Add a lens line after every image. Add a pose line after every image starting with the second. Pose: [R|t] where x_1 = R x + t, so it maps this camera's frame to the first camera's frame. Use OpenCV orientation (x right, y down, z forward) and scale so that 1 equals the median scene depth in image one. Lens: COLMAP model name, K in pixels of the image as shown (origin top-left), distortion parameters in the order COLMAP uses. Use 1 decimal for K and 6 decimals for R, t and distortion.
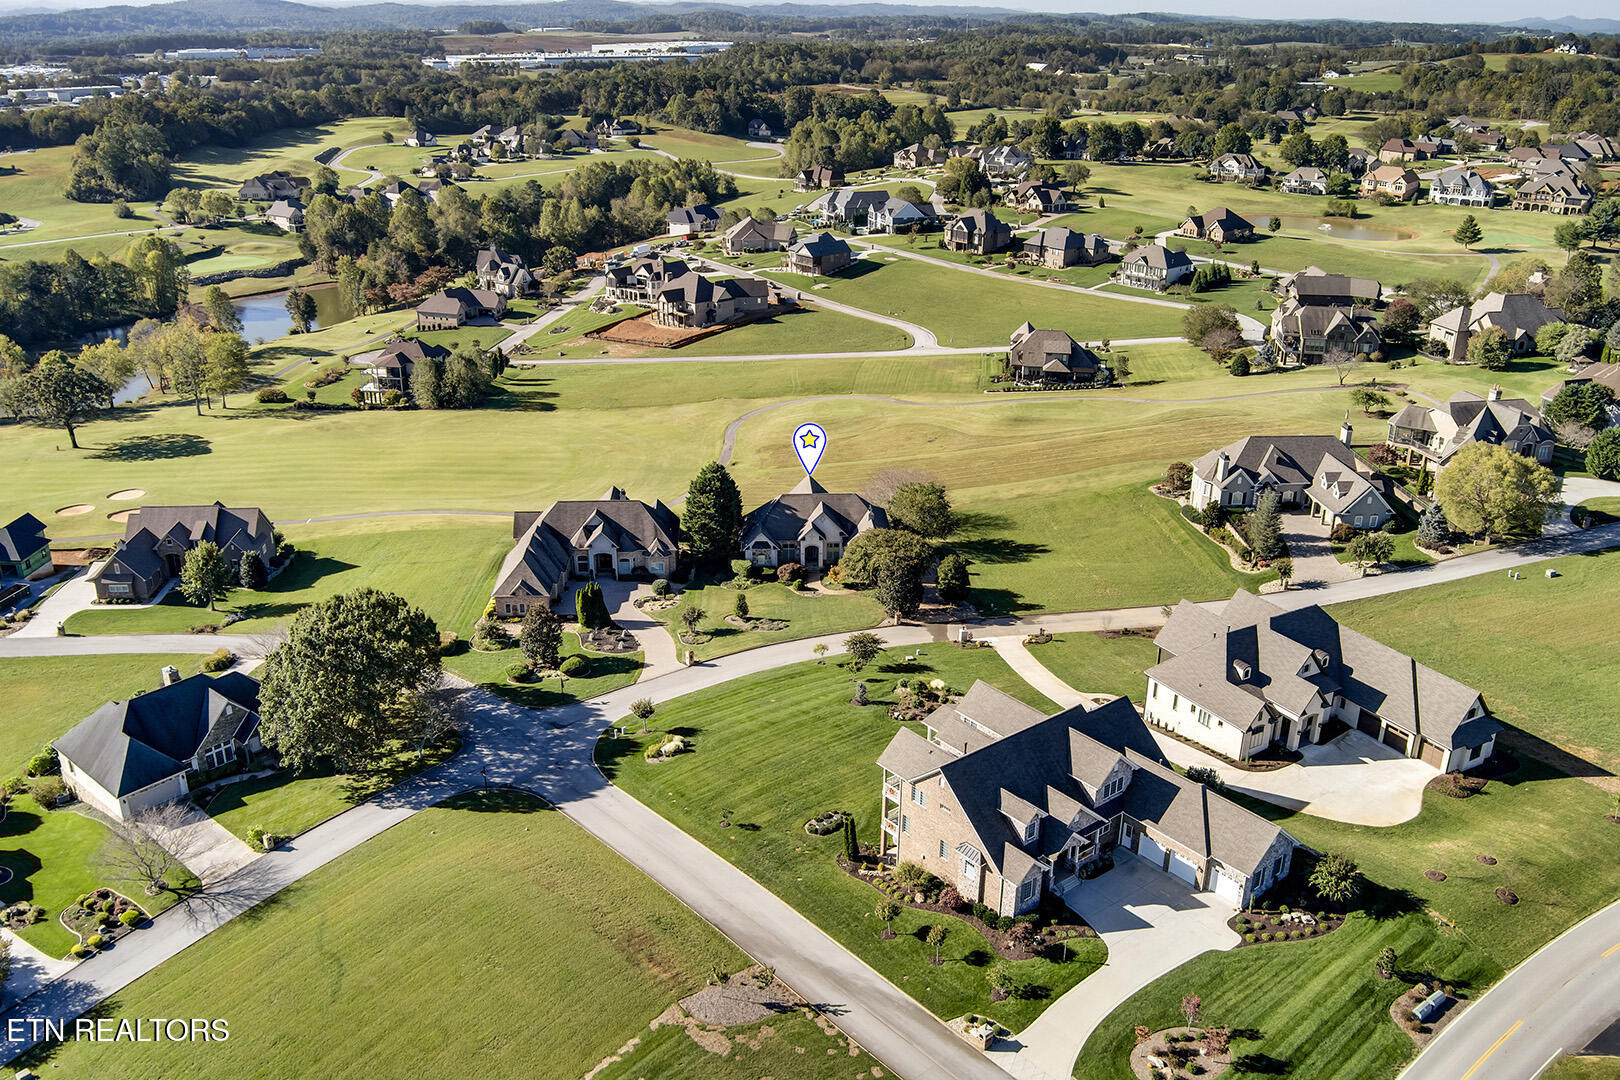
lens RADIAL K [[1340.2, 0, 810.7], [0, 1340.2, 507.2], [0, 0, 1]] dist [-0.067258, 0.022509]
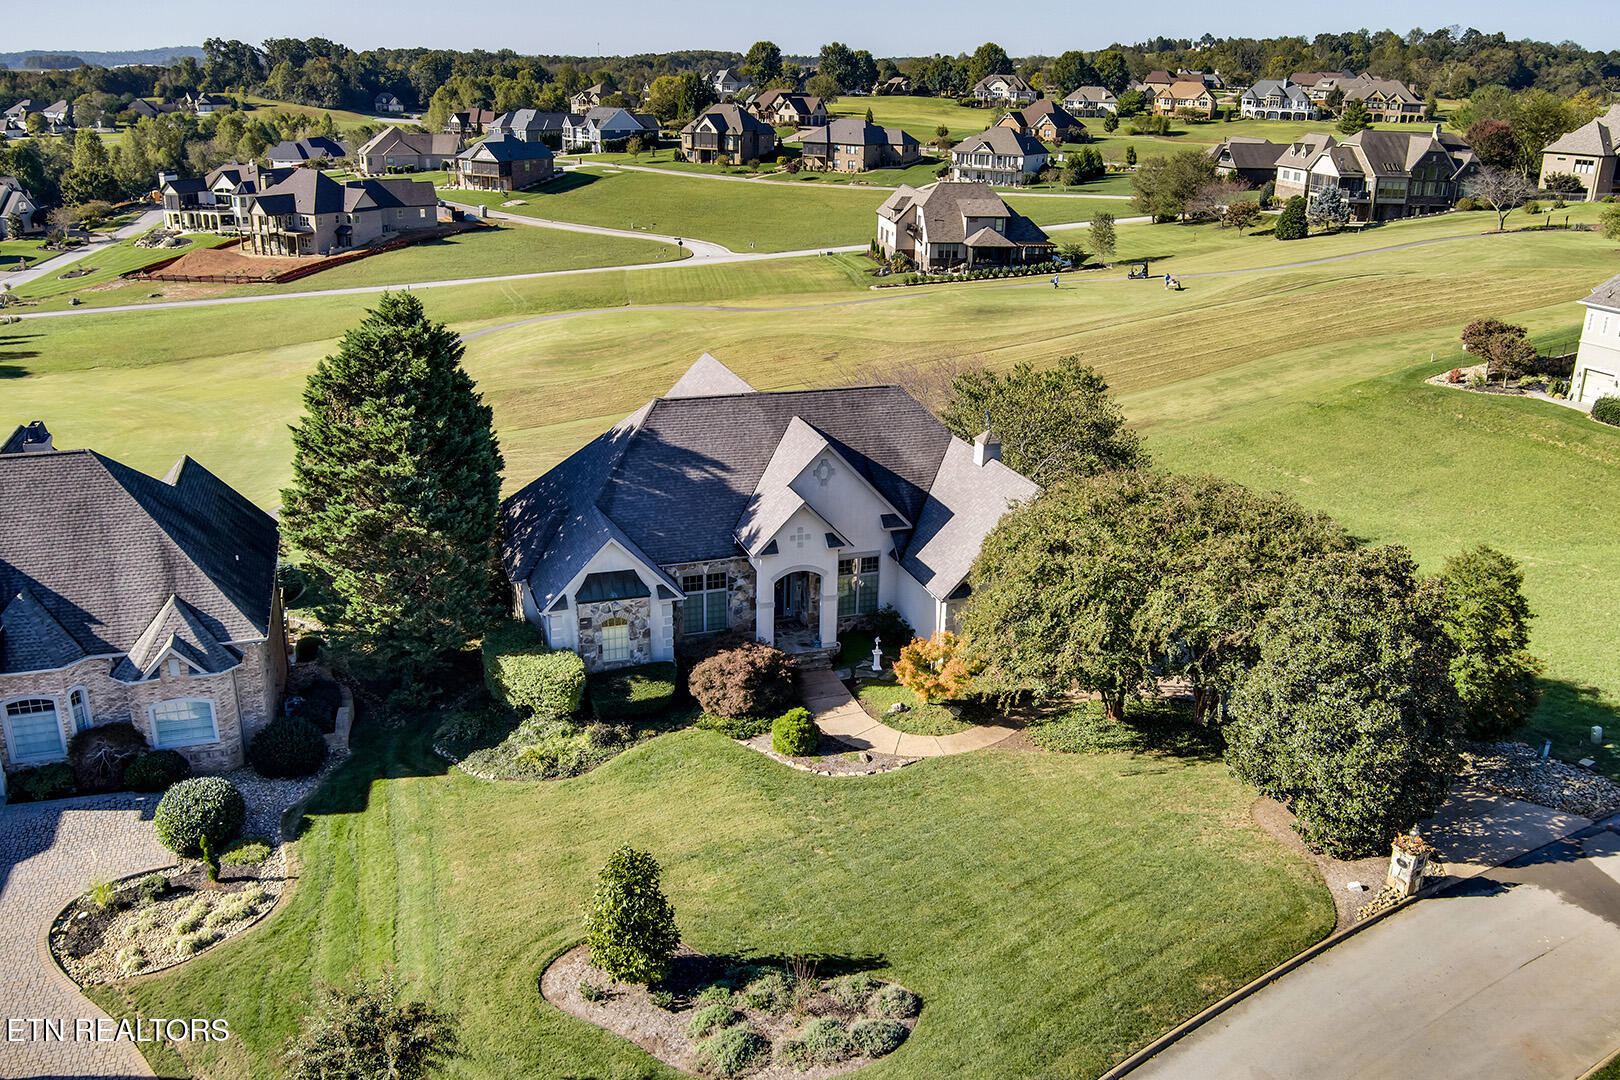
lens RADIAL K [[1340.2, 0, 810.7], [0, 1340.2, 507.2], [0, 0, 1]] dist [-0.067258, 0.022509]
pose [[0.964343, -0.077505, 0.253054, -0.031970], [0.086001, 0.996037, -0.022671, 0.011064], [-0.250294, 0.043625, 0.967187, 0.371409]]
